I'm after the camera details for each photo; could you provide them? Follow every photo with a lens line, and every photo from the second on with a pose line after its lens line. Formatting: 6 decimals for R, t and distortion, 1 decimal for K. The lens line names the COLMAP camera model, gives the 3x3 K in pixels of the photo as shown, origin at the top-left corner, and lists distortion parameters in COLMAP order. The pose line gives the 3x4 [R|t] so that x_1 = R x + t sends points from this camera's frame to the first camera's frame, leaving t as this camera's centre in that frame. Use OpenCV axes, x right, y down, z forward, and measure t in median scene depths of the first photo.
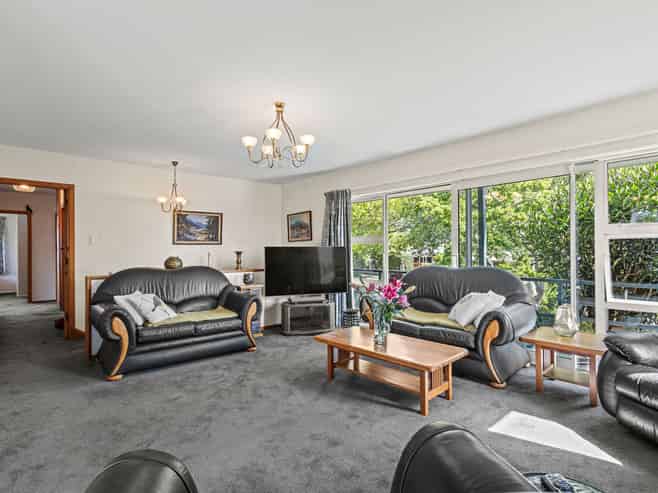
lens RADIAL K [[349.3, 0, 329.0], [0, 349.3, 246.5], [0, 0, 1]] dist [0.000173, 0.000191]
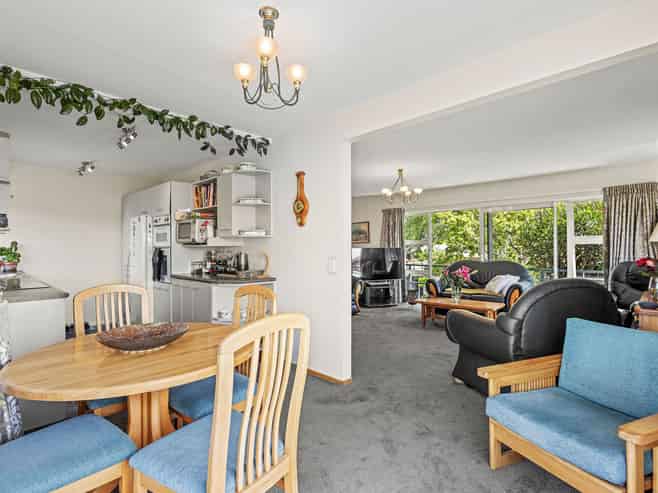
lens RADIAL K [[341.1, 0, 329.0], [0, 341.1, 246.5], [0, 0, 1]] dist [-0.000052, -0.000223]
pose [[0.997998, -0.002557, 0.063201, -0.409922], [0.002057, 0.999966, 0.007970, -0.019076], [-0.063219, -0.007824, 0.997969, -0.480845]]
